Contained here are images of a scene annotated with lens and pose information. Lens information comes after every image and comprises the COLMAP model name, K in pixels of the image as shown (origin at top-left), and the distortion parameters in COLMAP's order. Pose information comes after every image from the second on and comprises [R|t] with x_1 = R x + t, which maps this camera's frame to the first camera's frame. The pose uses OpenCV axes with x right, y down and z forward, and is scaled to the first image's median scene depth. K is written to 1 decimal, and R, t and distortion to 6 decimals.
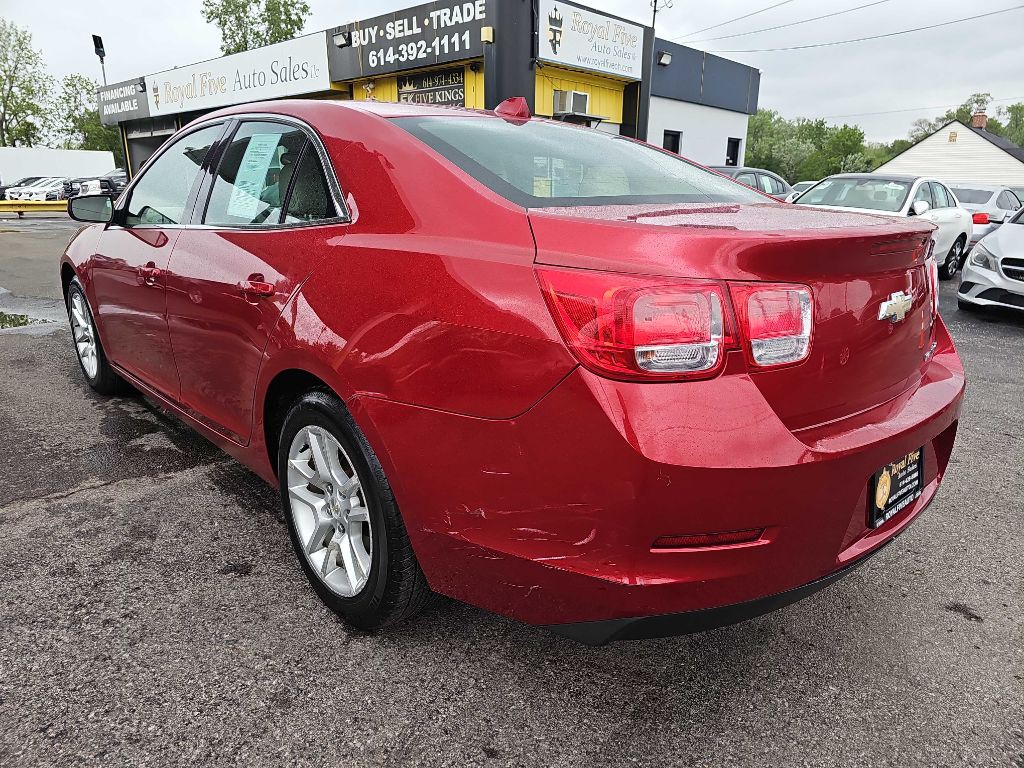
lens RADIAL K [[674.8, 0, 514.8], [0, 674.8, 385.3], [0, 0, 1]] dist [0.048895, -0.029530]
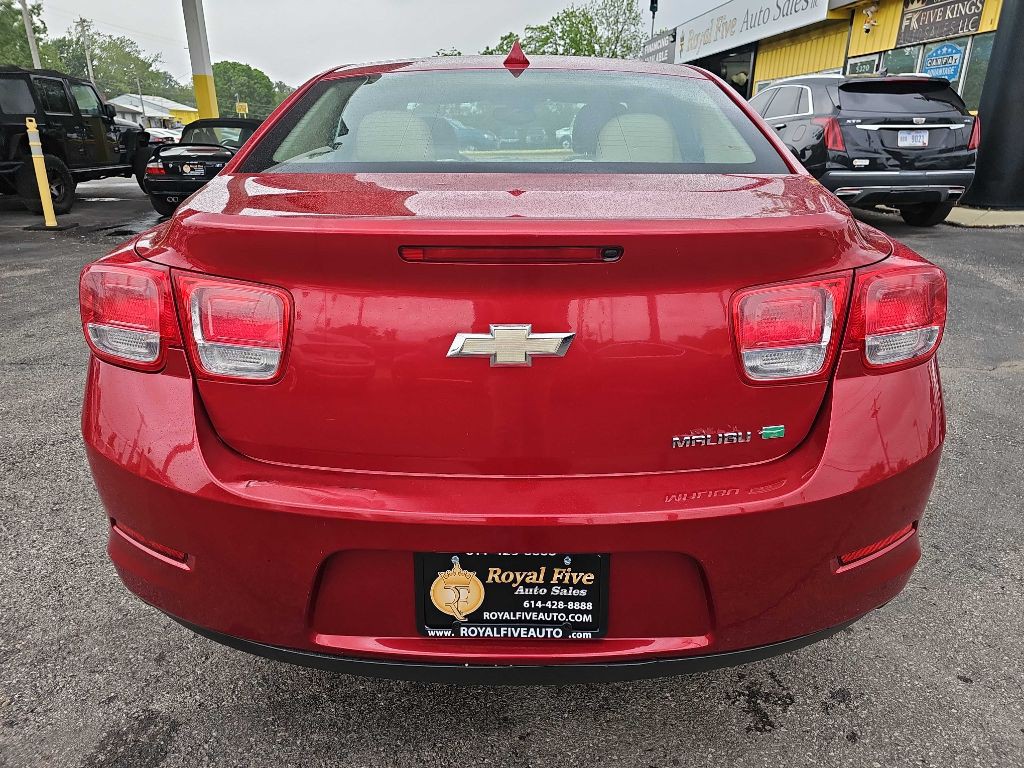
lens RADIAL K [[674.8, 0, 510.0], [0, 674.8, 373.1], [0, 0, 1]] dist [0.048895, -0.029530]
pose [[0.731584, 0.219589, -0.645419, 0.128174], [-0.179741, 0.975338, 0.128100, -0.022351], [0.657631, 0.022292, 0.753010, 0.063863]]
